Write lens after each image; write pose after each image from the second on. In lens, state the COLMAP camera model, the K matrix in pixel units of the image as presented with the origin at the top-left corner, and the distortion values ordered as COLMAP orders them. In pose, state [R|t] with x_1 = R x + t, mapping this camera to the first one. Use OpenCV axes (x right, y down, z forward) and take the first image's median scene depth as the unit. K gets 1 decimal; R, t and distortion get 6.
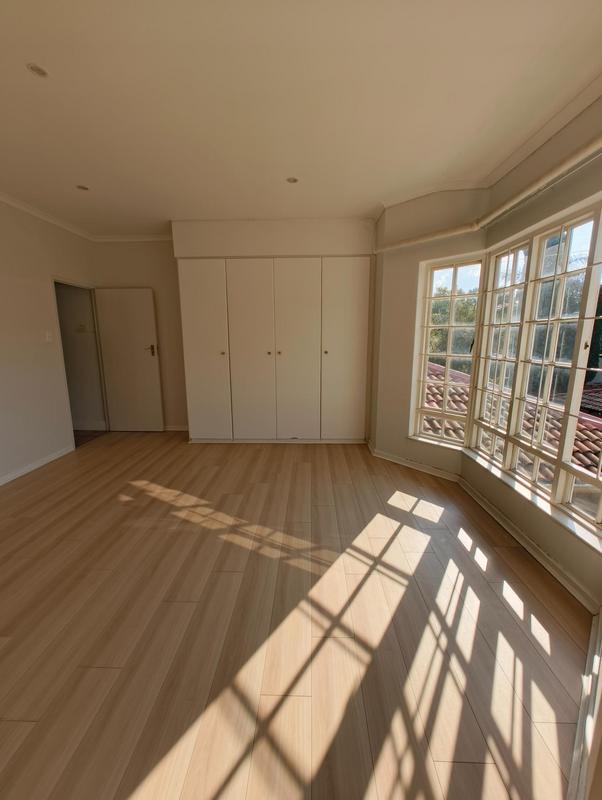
lens RADIAL K [[336.1, 0, 300.3], [0, 336.1, 402.2], [0, 0, 1]] dist [0.008784, 0.002906]
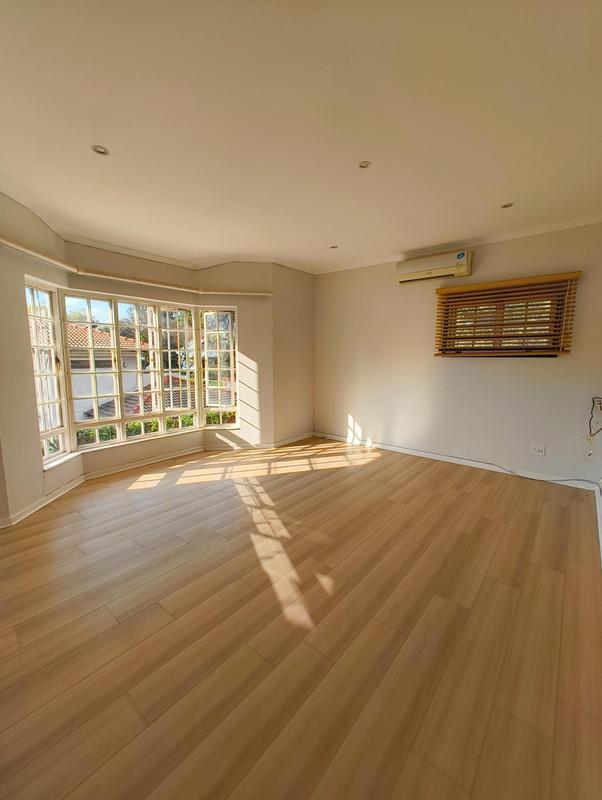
lens RADIAL K [[336.1, 0, 300.8], [0, 336.1, 399.5], [0, 0, 1]] dist [0.008784, 0.002906]
pose [[-0.794970, -0.073033, 0.602237, -1.054305], [0.112793, 0.957623, 0.265021, -0.332247], [-0.596071, 0.278611, -0.753044, 1.756455]]
